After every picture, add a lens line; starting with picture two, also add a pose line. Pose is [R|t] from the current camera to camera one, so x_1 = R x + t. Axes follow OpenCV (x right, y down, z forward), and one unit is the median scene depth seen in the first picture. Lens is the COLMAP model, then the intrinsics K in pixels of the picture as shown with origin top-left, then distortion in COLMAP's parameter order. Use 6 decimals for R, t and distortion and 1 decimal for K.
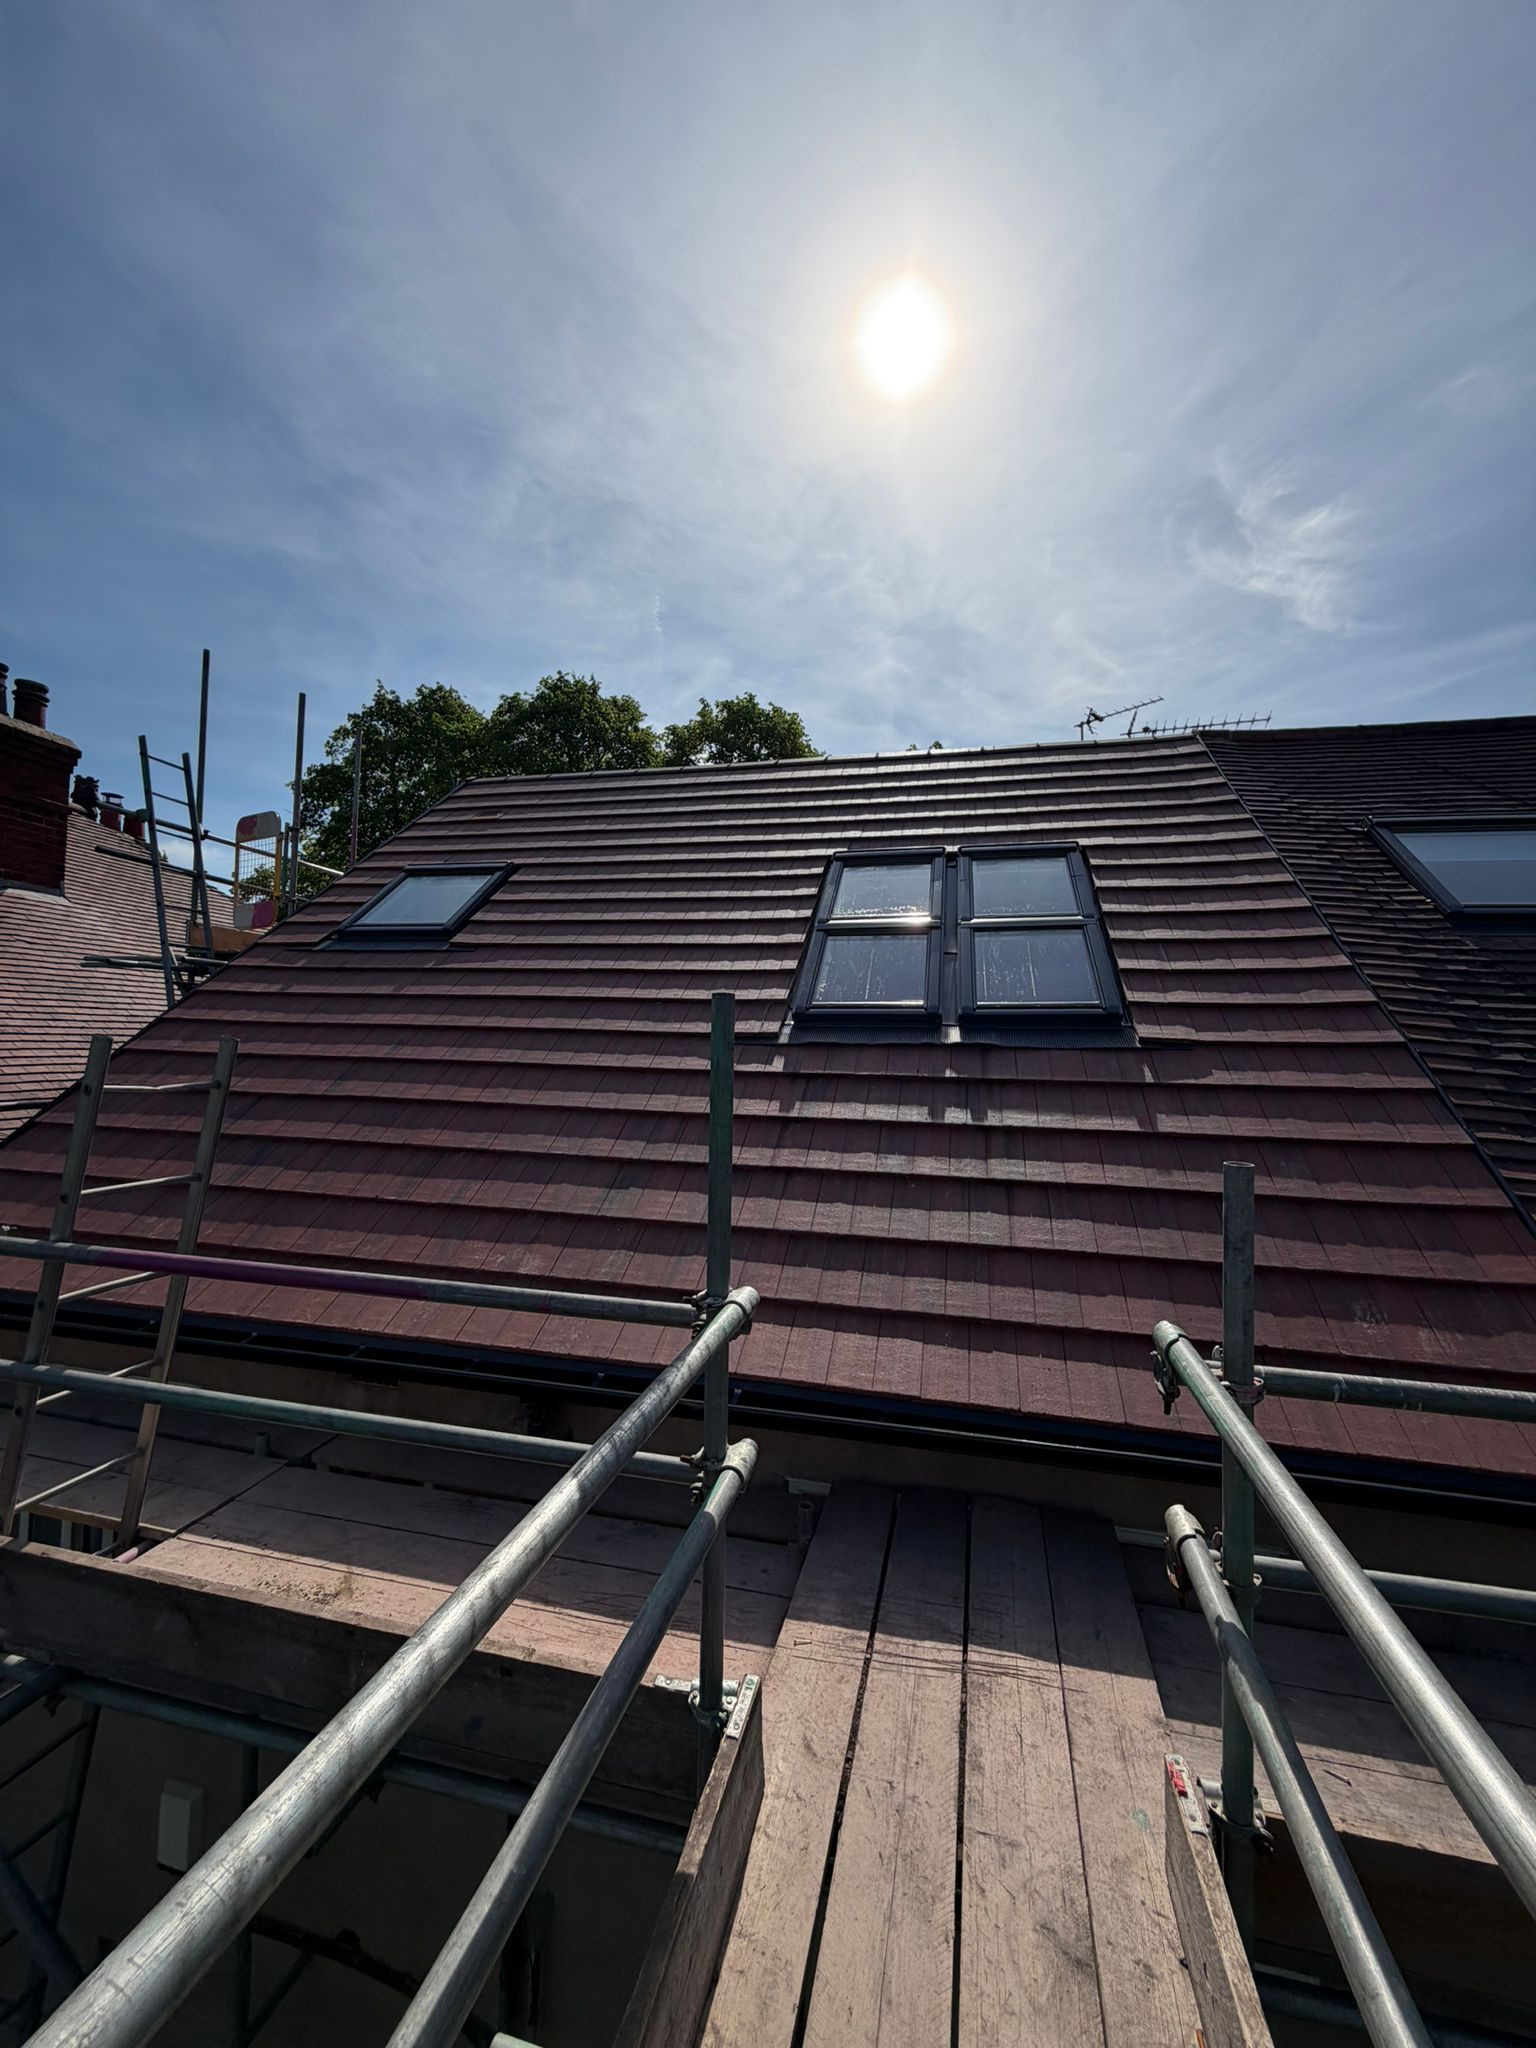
lens RADIAL K [[832.6, 0, 762.3], [0, 832.6, 1006.3], [0, 0, 1]] dist [-0.035467, 0.001790]
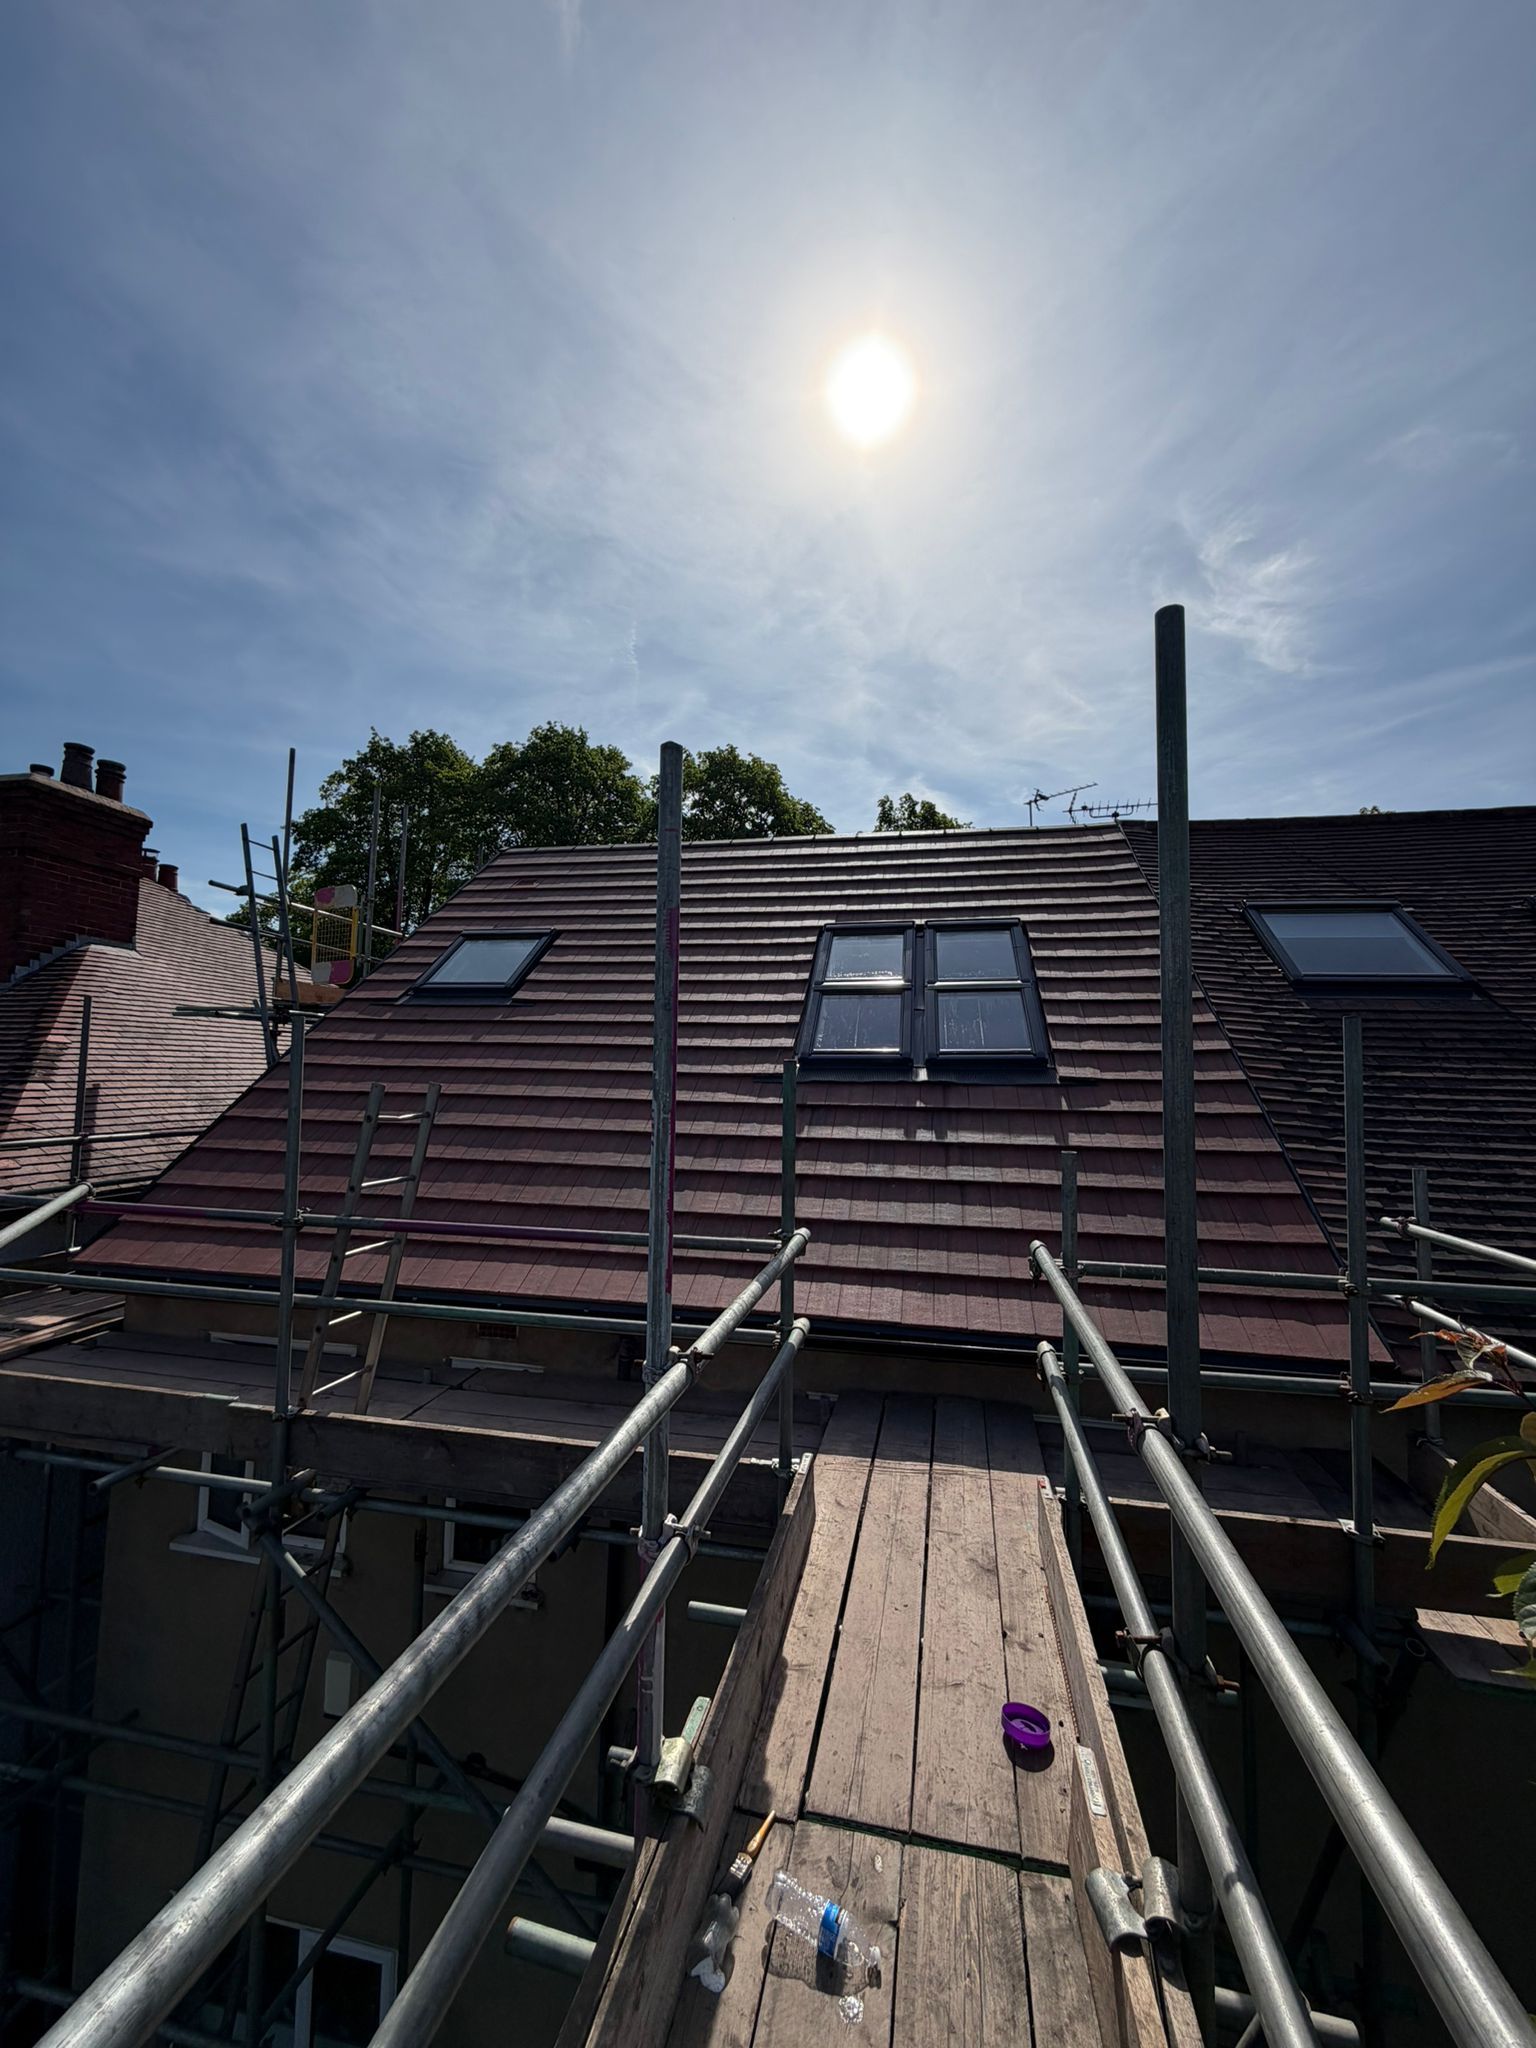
lens RADIAL K [[832.6, 0, 777.3], [0, 832.6, 1036.6], [0, 0, 1]] dist [-0.035467, 0.001790]
pose [[0.998806, -0.002218, 0.048800, -0.051251], [0.002318, 0.999995, -0.001993, -0.018922], [-0.048795, 0.002104, 0.998807, -0.241597]]
